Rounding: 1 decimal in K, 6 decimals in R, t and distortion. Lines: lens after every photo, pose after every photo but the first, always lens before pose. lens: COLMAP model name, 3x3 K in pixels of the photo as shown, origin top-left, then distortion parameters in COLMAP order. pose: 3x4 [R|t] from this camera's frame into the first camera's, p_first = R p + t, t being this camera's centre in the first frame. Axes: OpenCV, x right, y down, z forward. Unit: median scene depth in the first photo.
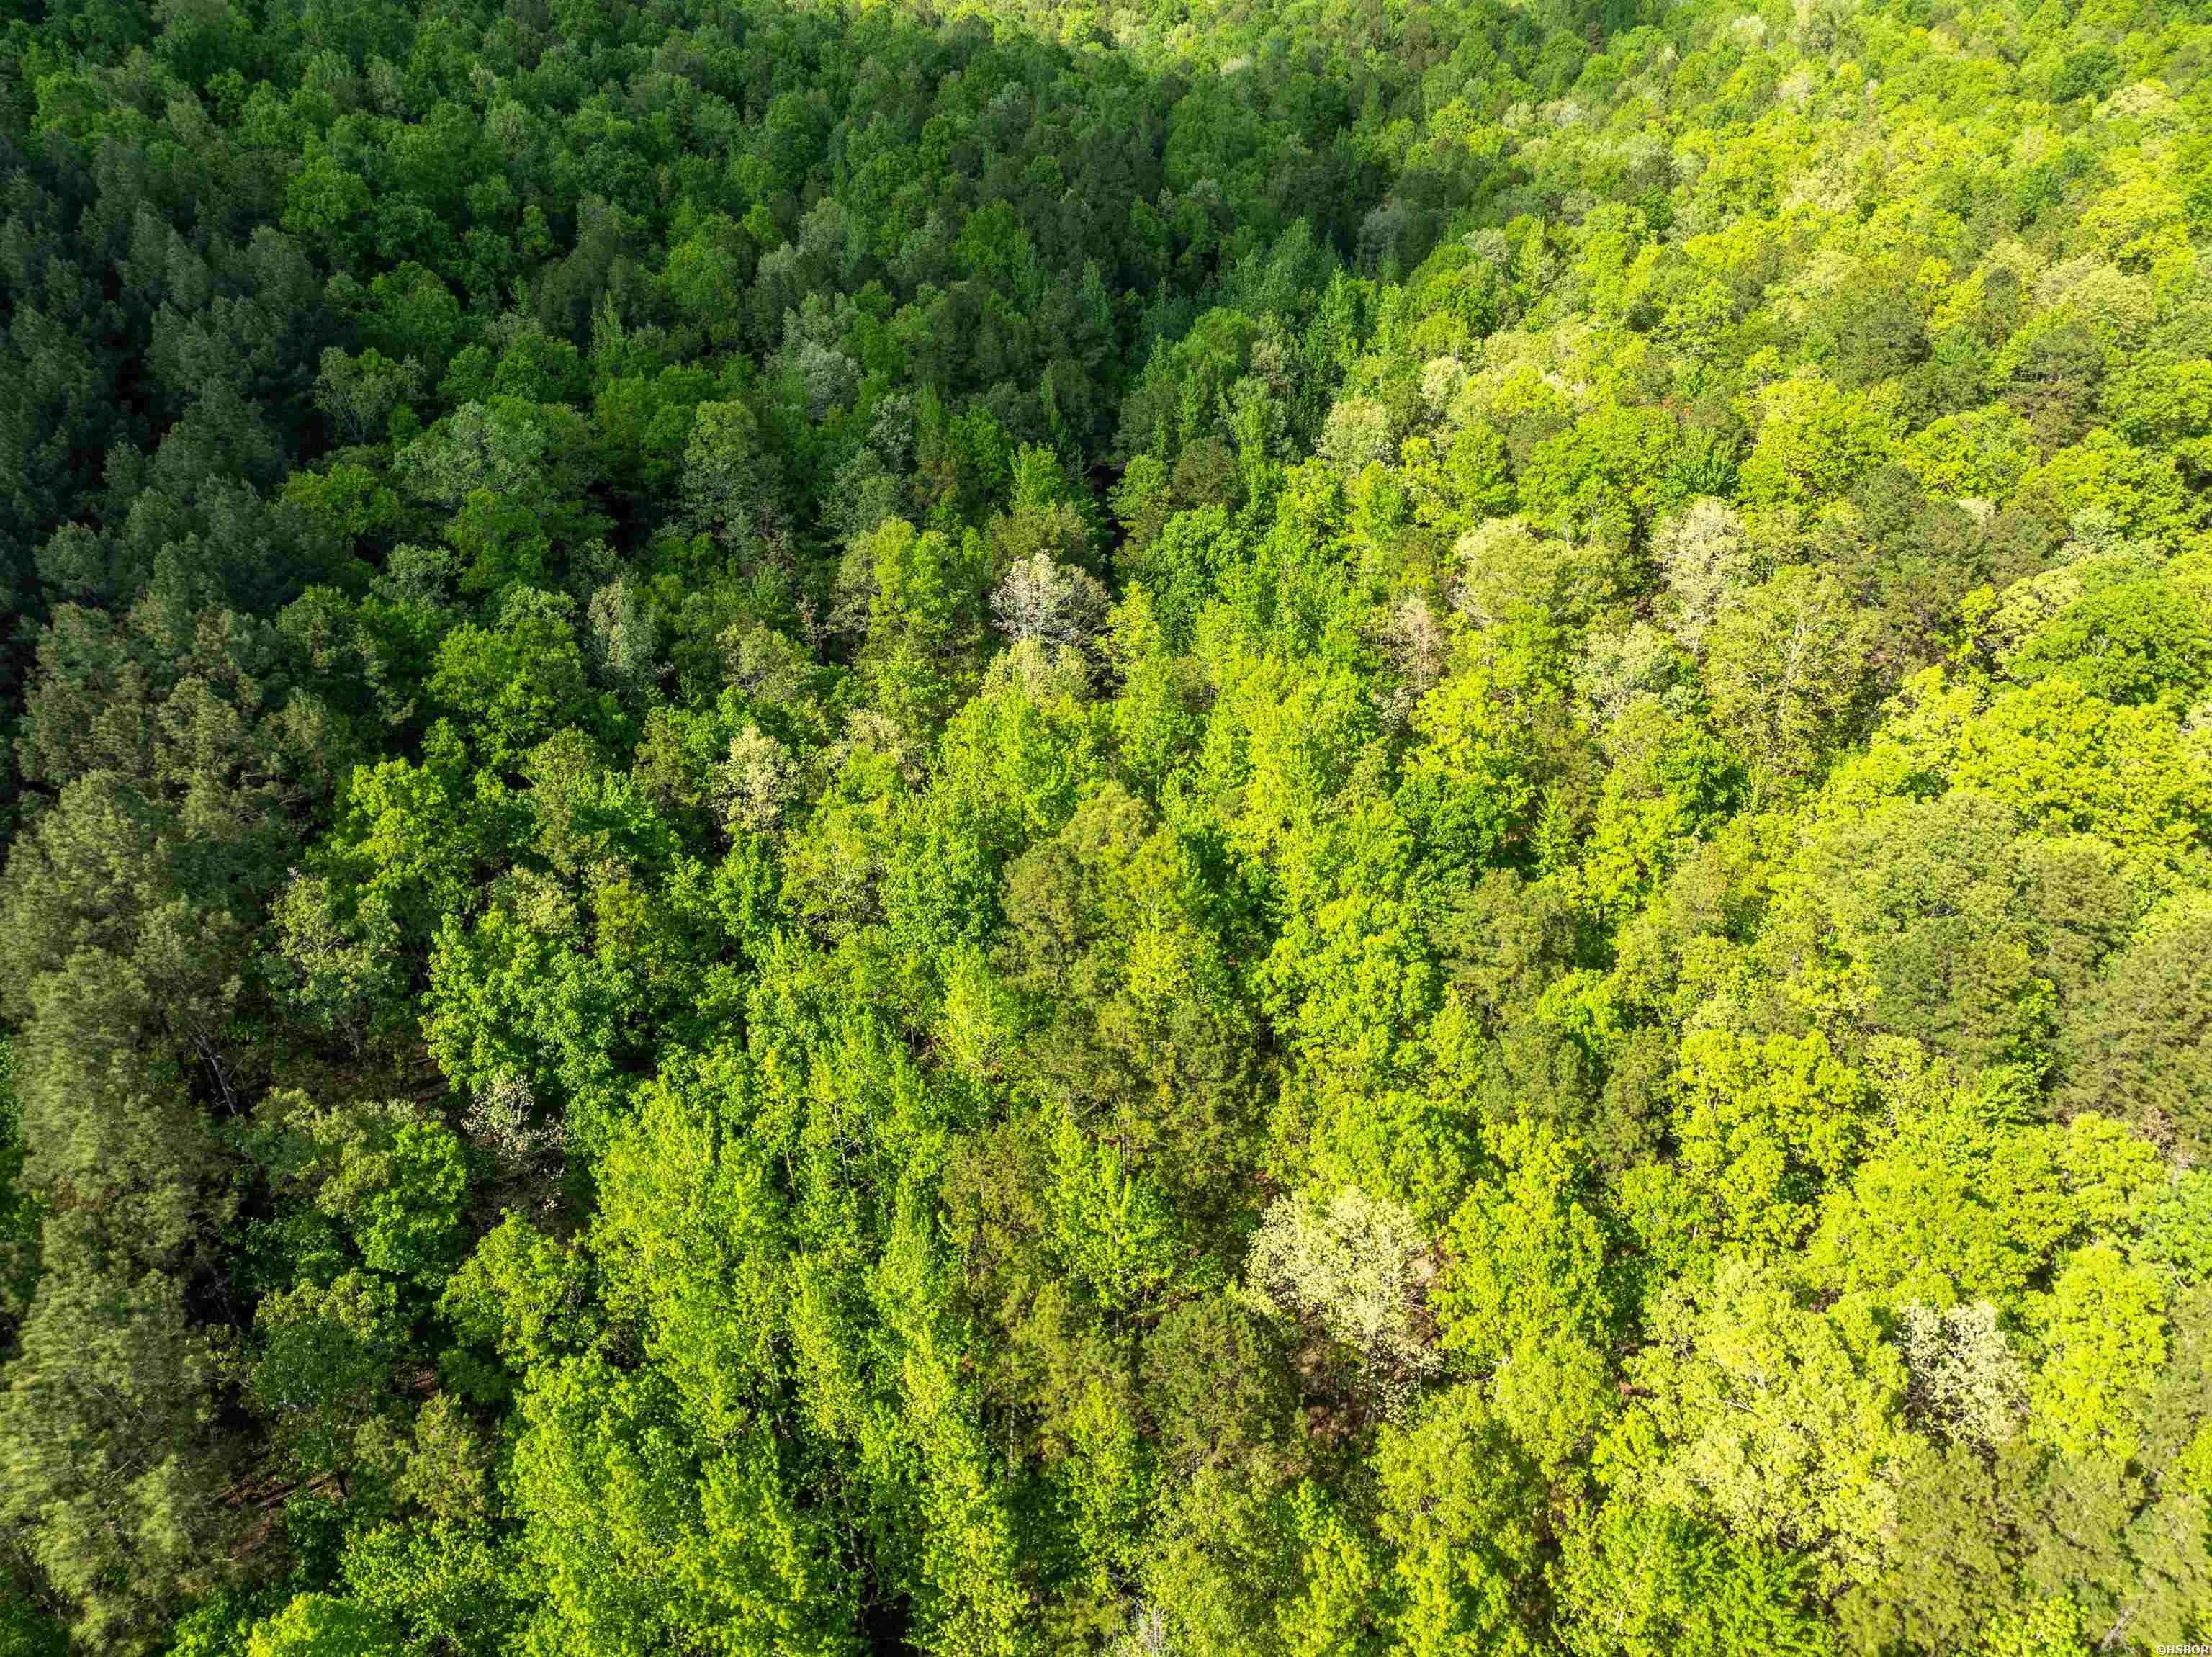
lens RADIAL K [[1551.9, 0, 1106.4], [0, 1551.9, 812.9], [0, 0, 1]] dist [-0.021391, 0.000721]
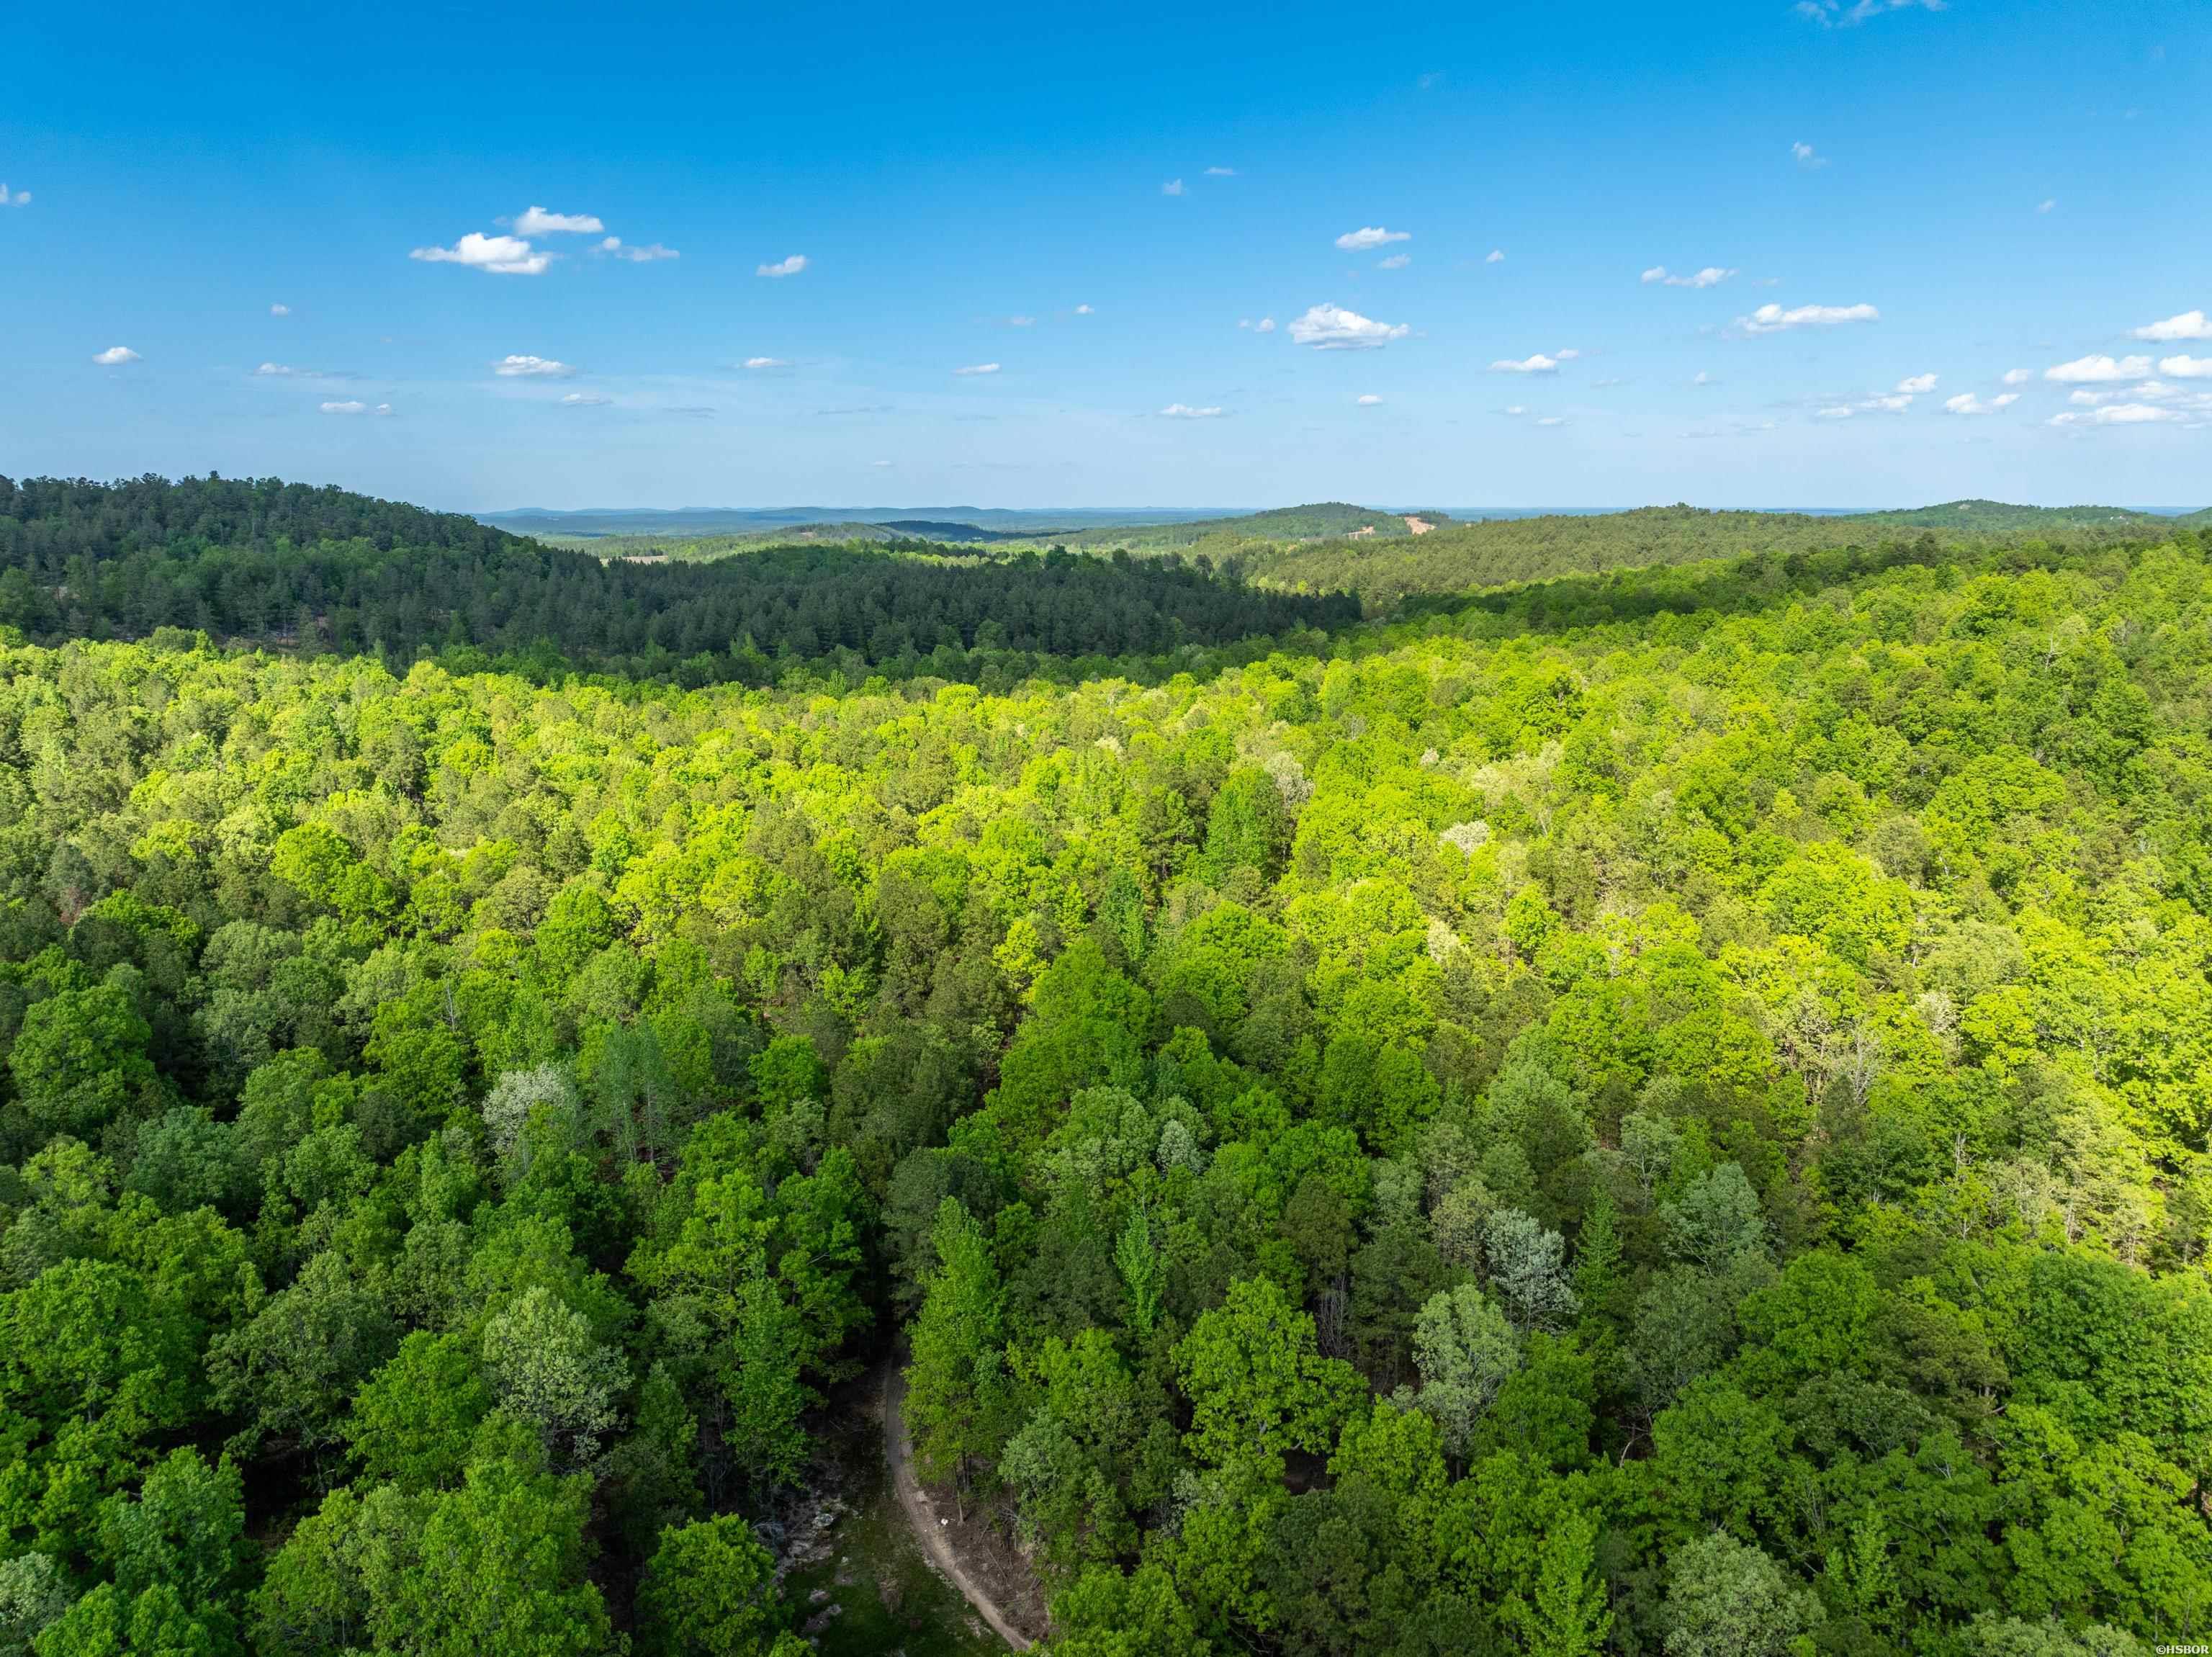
lens RADIAL K [[1557.2, 0, 1102.3], [0, 1557.2, 786.3], [0, 0, 1]] dist [-0.032552, 0.010610]
pose [[0.906534, -0.076364, 0.415168, 0.143698], [0.233406, 0.910161, -0.342240, -0.931696], [-0.351735, 0.407155, 0.842916, 1.419236]]
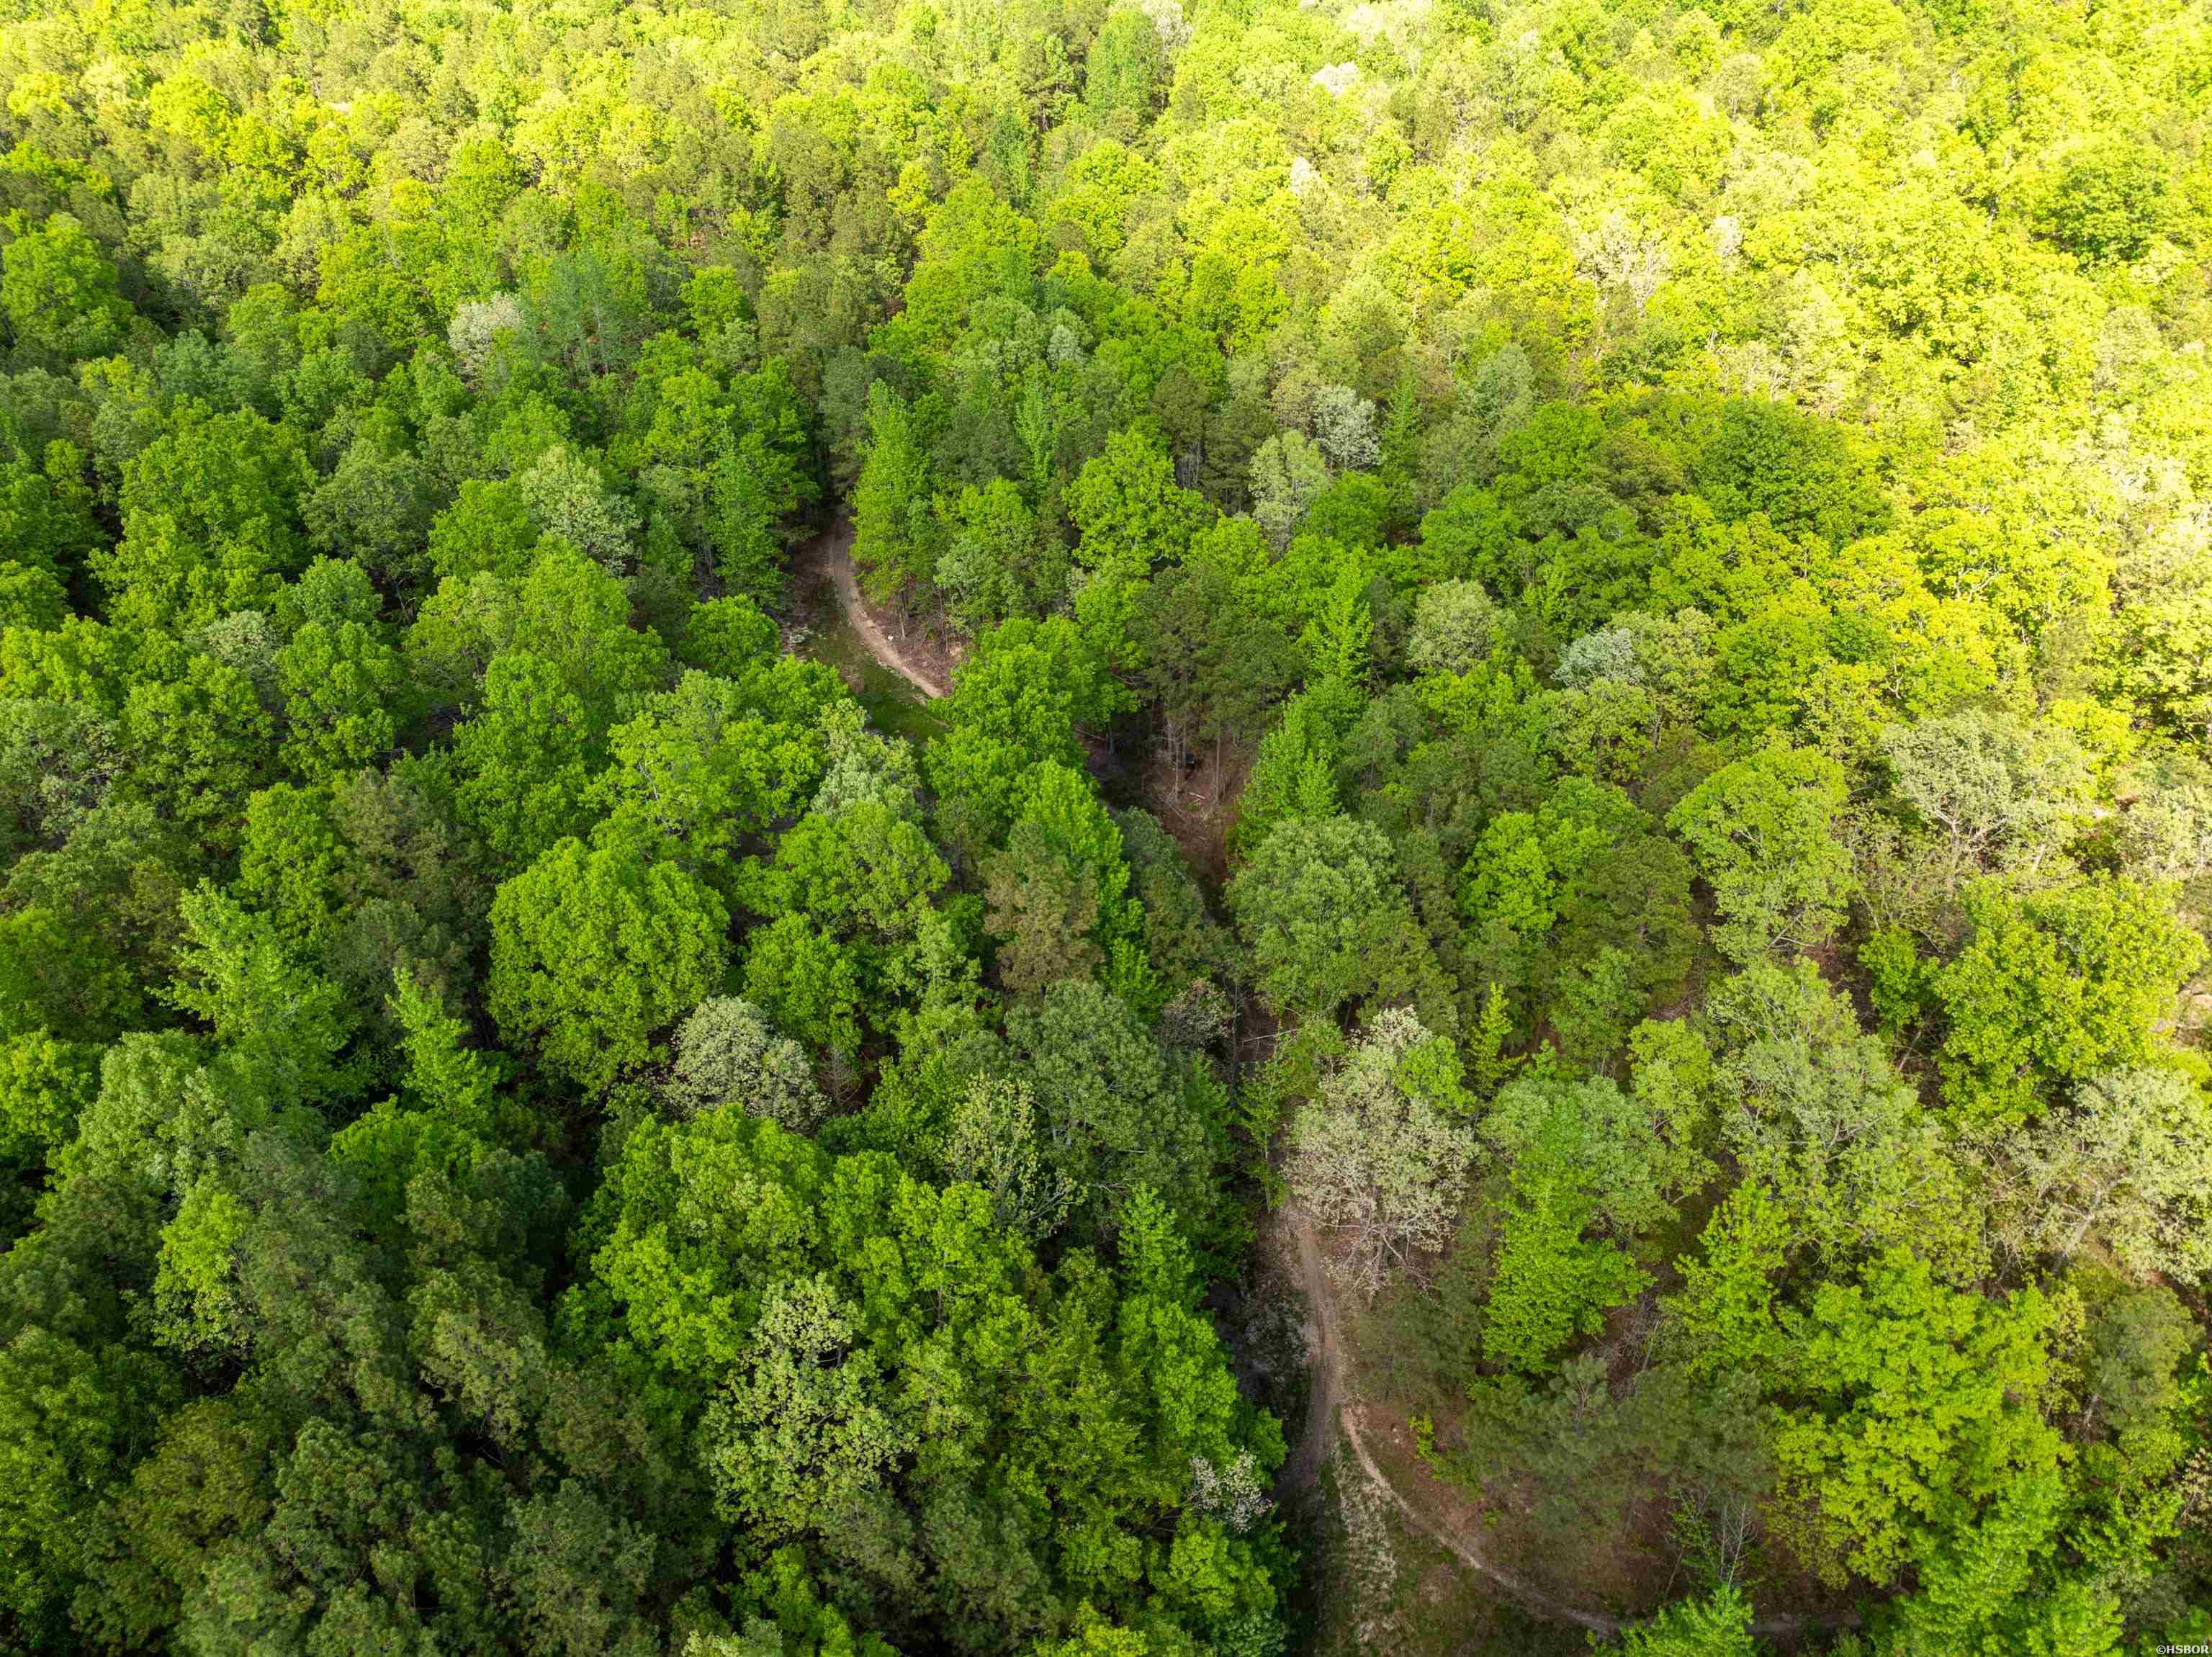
lens RADIAL K [[1562.1, 0, 1110.0], [0, 1562.1, 822.4], [0, 0, 1]] dist [-0.042327, 0.032740]
pose [[0.869621, -0.289122, 0.400210, 0.052270], [0.266176, 0.957258, 0.113170, -0.844518], [-0.415824, 0.008111, 0.909409, 1.275337]]
